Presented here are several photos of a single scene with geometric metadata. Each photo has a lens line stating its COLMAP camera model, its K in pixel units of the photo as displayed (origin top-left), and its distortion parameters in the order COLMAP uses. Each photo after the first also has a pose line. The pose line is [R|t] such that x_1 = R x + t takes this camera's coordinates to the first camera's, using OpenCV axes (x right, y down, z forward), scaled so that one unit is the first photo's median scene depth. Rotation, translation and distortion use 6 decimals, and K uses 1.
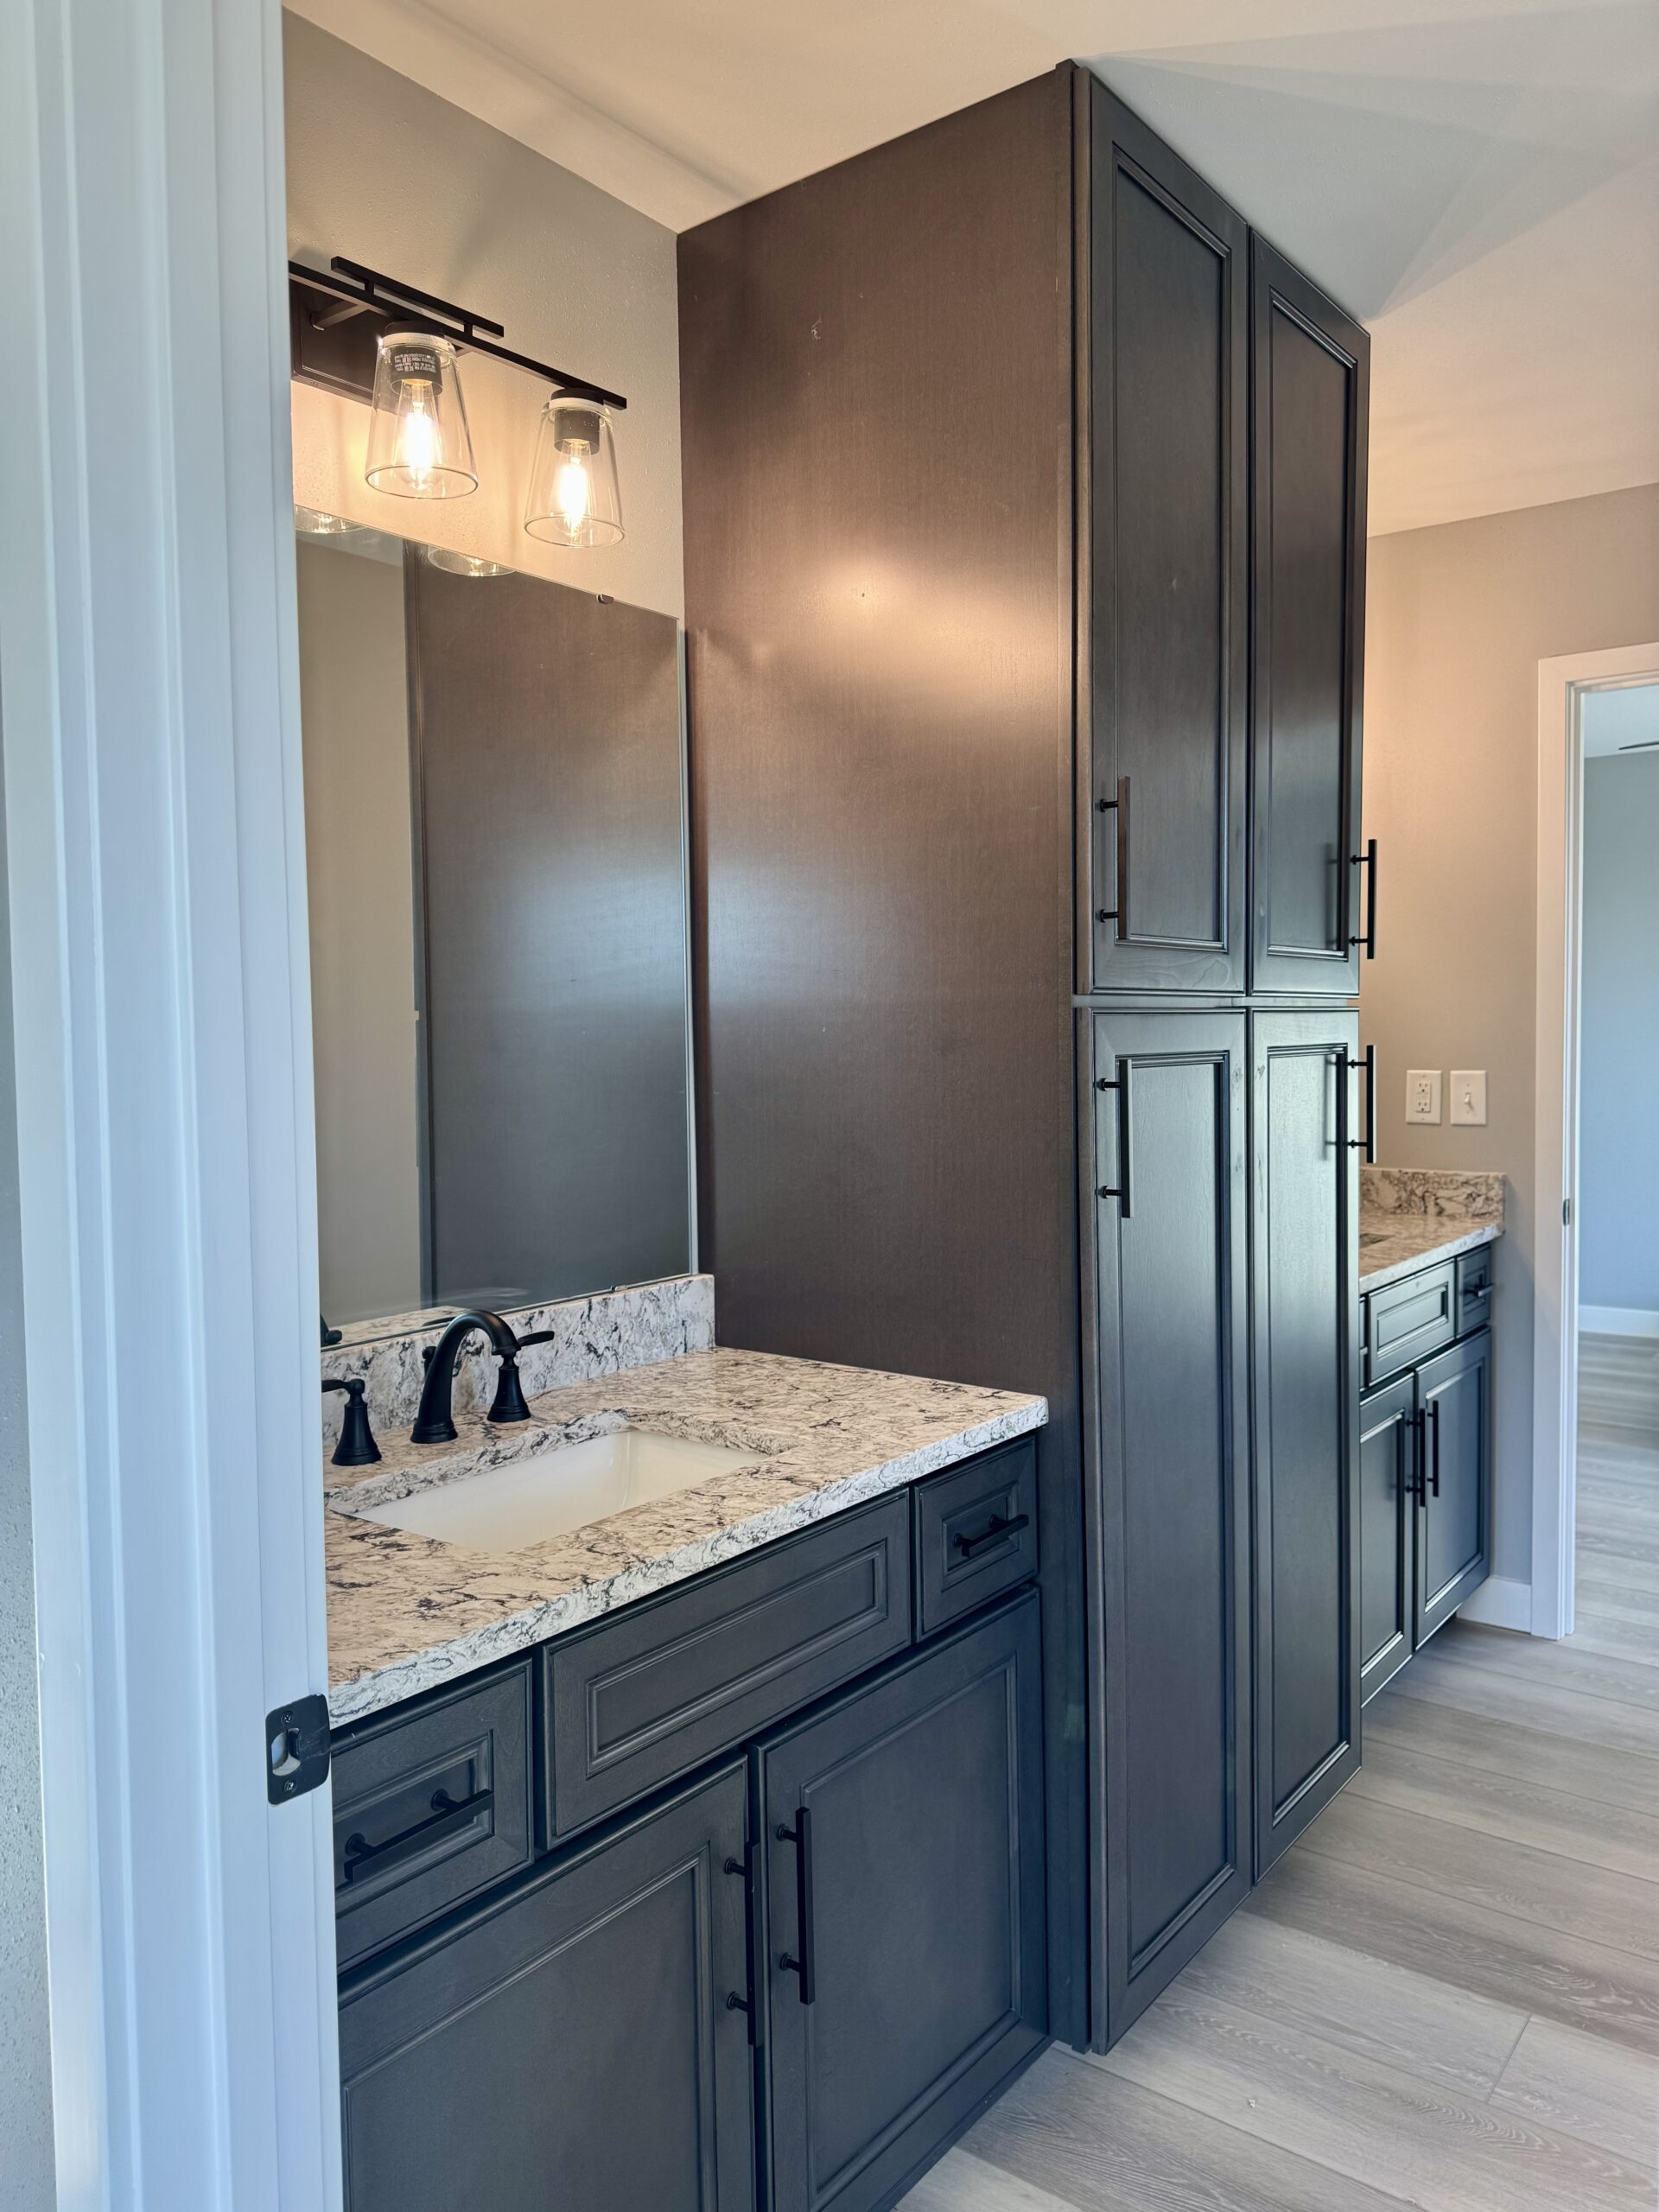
lens RADIAL K [[1544.1, 0, 823.1], [0, 1544.1, 1105.9], [0, 0, 1]] dist [0.111842, -0.162387]
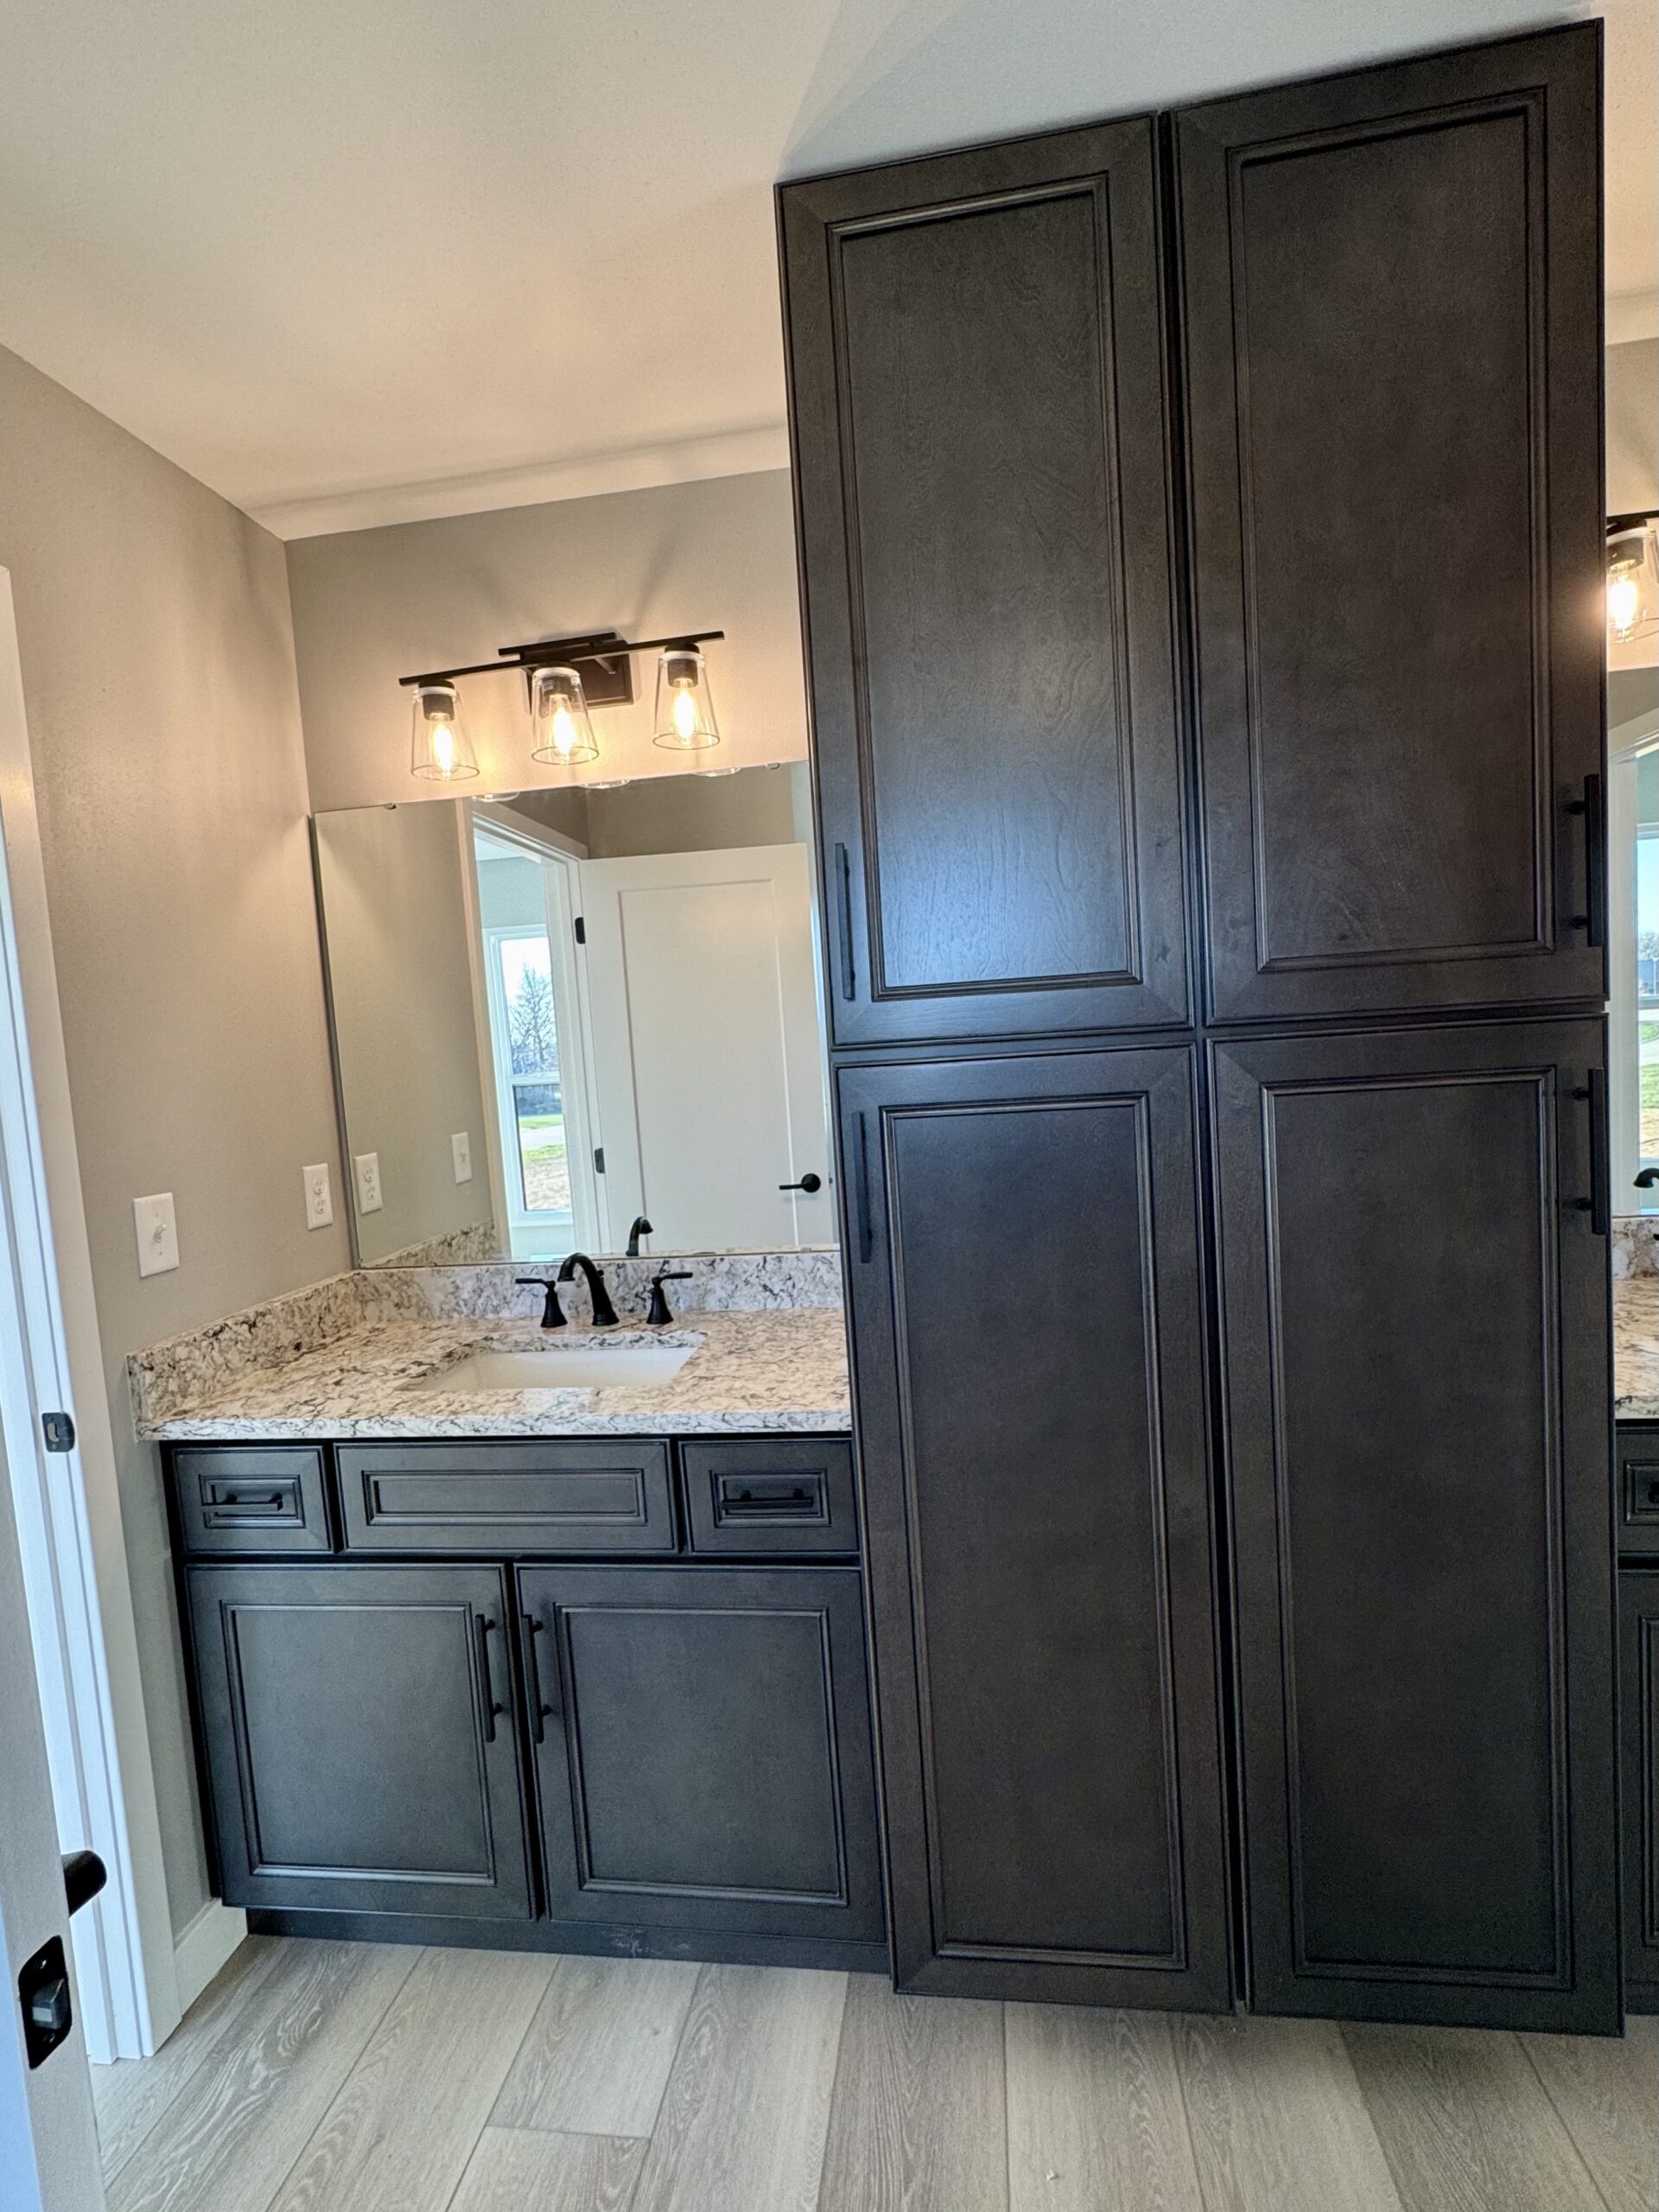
lens RADIAL K [[1039.6, 0, 830.7], [0, 1039.6, 1114.1], [0, 0, 1]] dist [-0.001677, -0.000128]
pose [[0.498986, 0.045559, -0.865411, 0.877914], [0.015199, 0.998003, 0.061303, -0.081394], [0.866476, -0.043743, 0.497298, 0.697358]]
